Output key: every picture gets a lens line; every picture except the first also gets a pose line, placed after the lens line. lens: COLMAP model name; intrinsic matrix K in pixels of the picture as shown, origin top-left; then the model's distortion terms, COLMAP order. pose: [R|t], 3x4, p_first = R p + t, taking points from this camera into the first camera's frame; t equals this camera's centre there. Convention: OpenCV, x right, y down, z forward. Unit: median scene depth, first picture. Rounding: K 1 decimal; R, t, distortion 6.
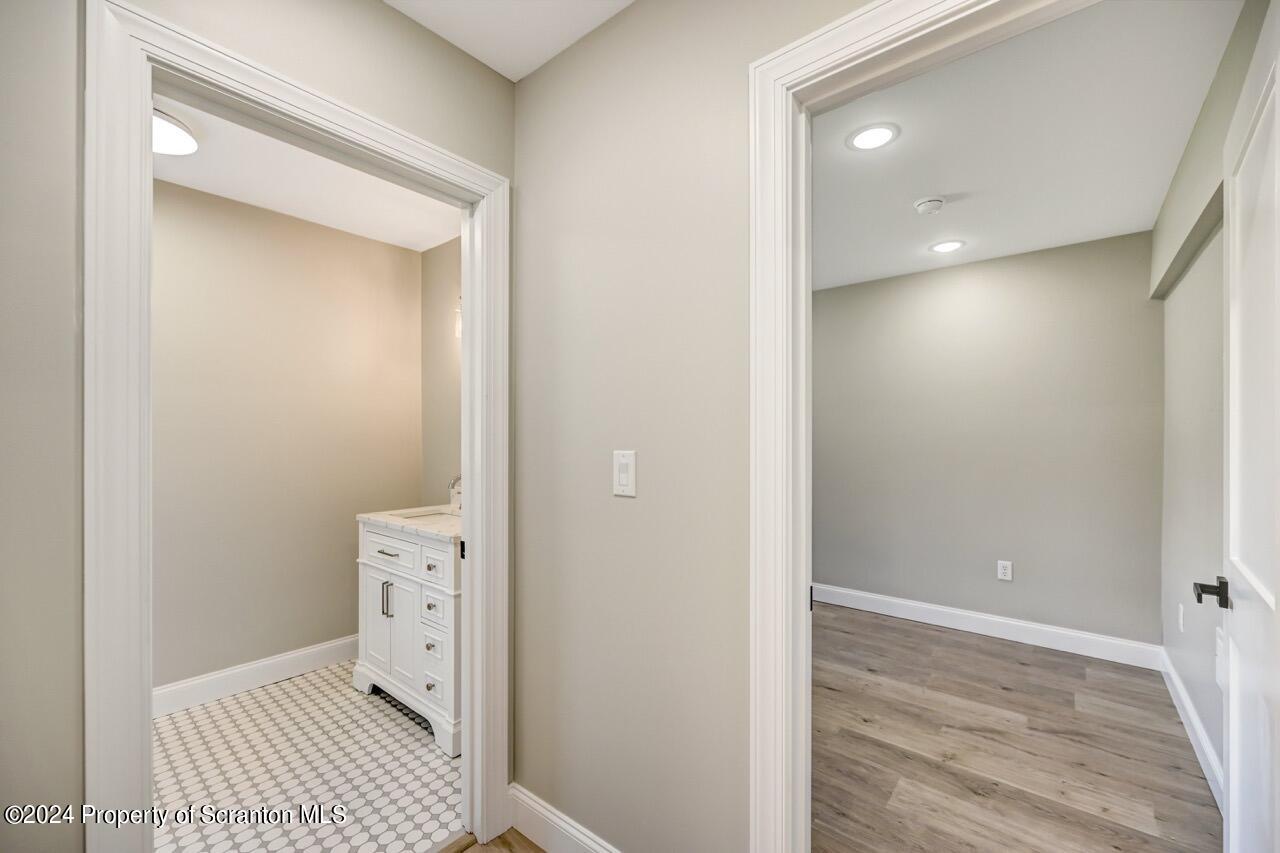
lens RADIAL K [[518.8, 0, 644.5], [0, 518.8, 430.8], [0, 0, 1]] dist [0.002456, 0.000517]
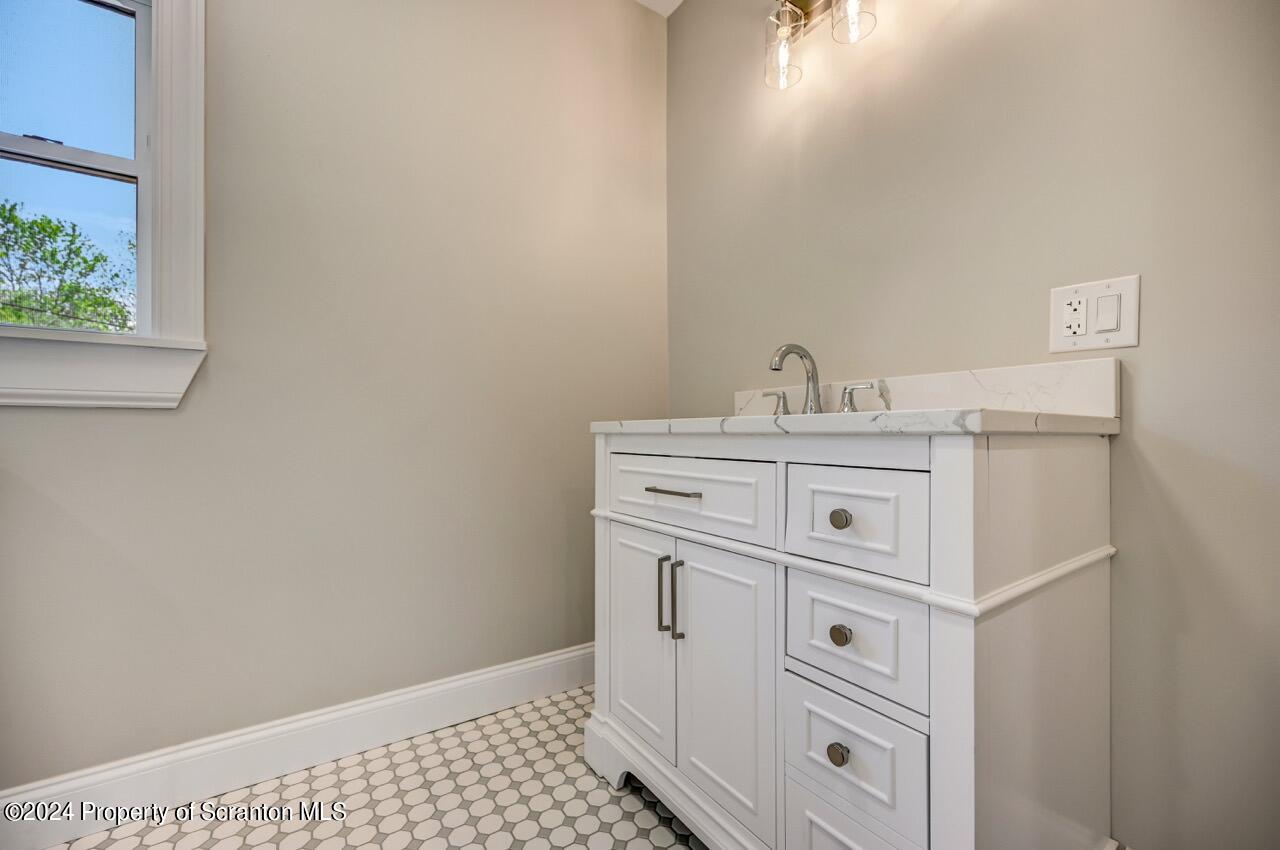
lens RADIAL K [[514.4, 0, 639.2], [0, 514.4, 426.9], [0, 0, 1]] dist [0.001743, 0.000120]
pose [[0.959680, 0.002241, -0.281086, -0.399014], [-0.004211, 0.999971, -0.006402, 0.184202], [0.281063, 0.007327, 0.959661, 0.574032]]
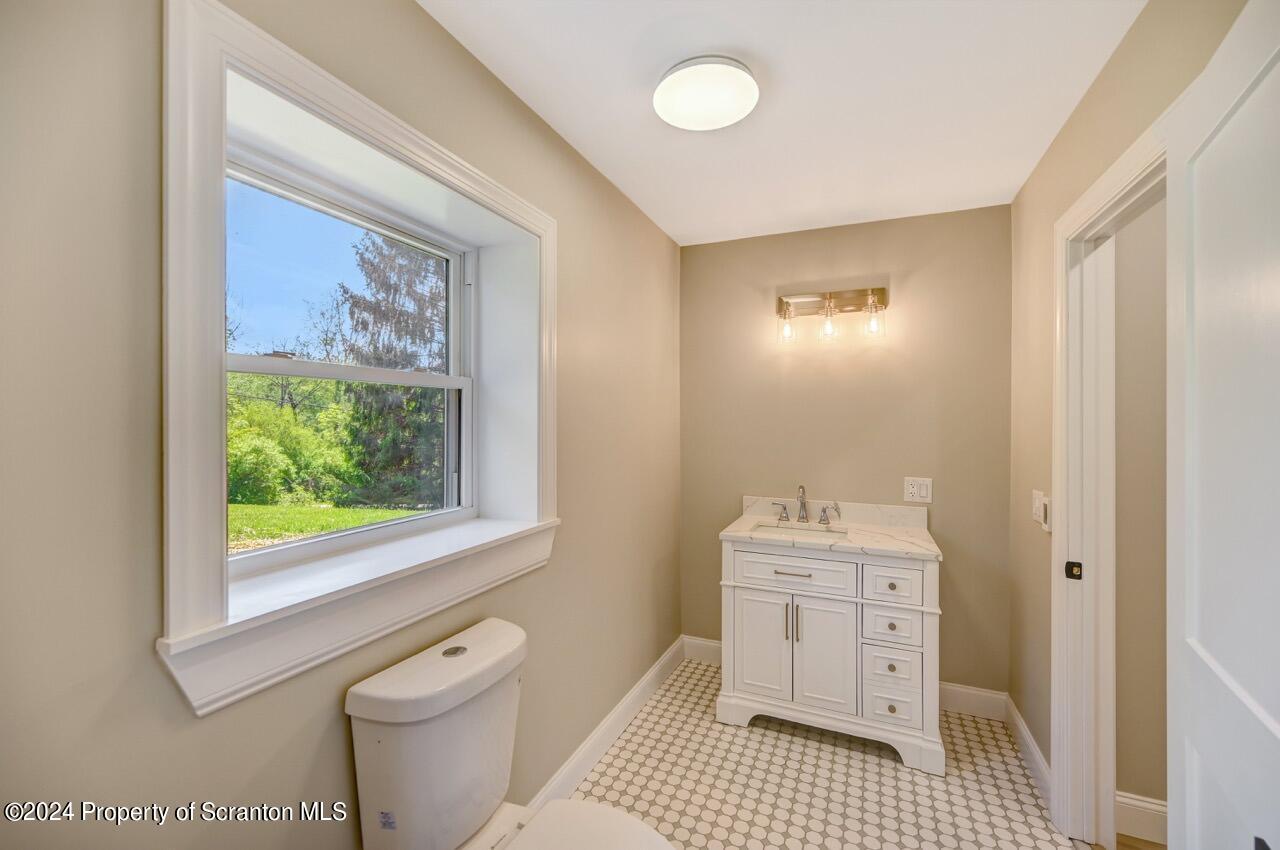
lens RADIAL K [[514.4, 0, 639.4], [0, 514.4, 413.1], [0, 0, 1]] dist [0.001743, 0.000120]
pose [[0.962921, 0.012011, 0.269515, -1.020894], [-0.010189, 0.999915, -0.008157, -0.046049], [-0.269590, 0.005109, 0.962962, 0.171981]]
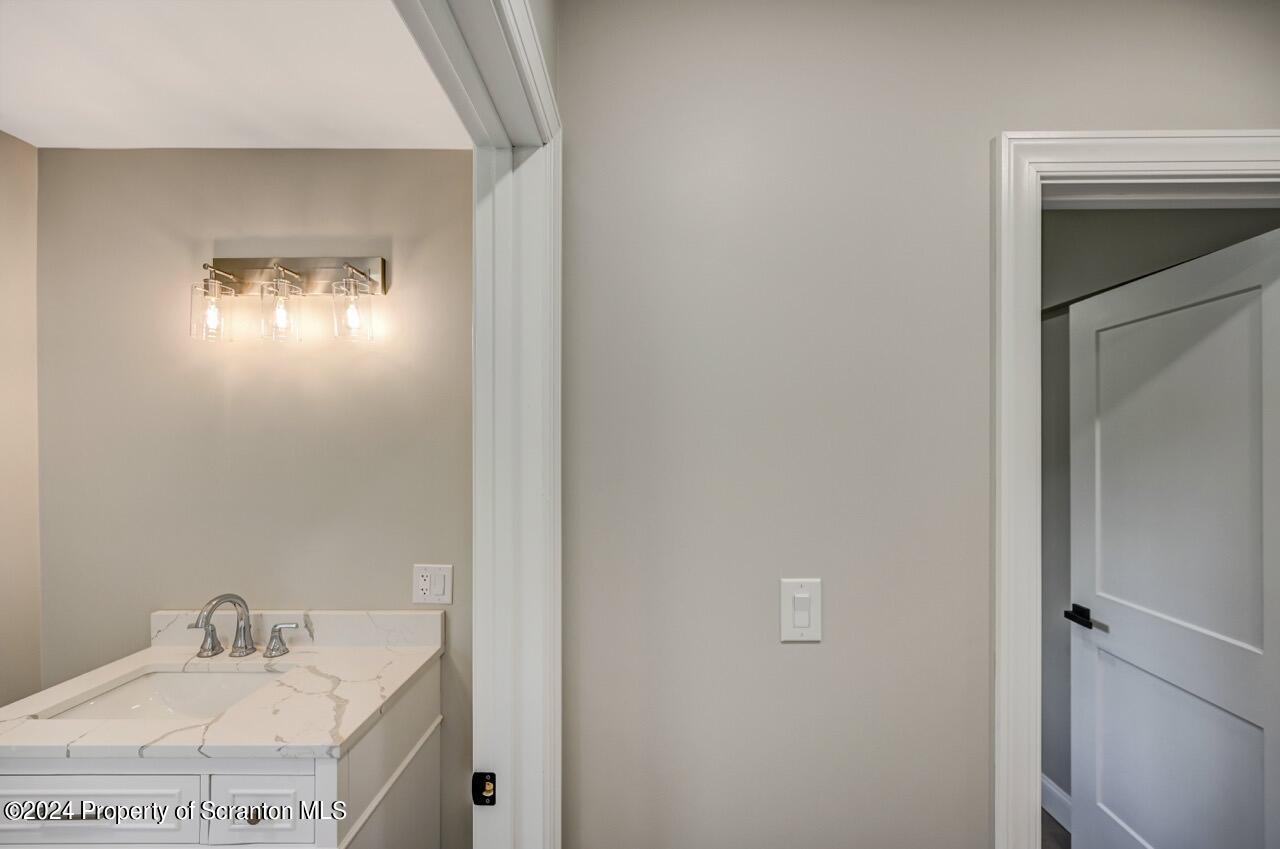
lens RADIAL K [[514.4, 0, 648.4], [0, 514.4, 442.5], [0, 0, 1]] dist [0.001743, 0.000120]
pose [[0.779544, 0.003853, 0.626336, -0.385222], [-0.005578, 0.999984, 0.000791, -0.088830], [-0.626323, -0.004110, 0.779553, 0.338518]]
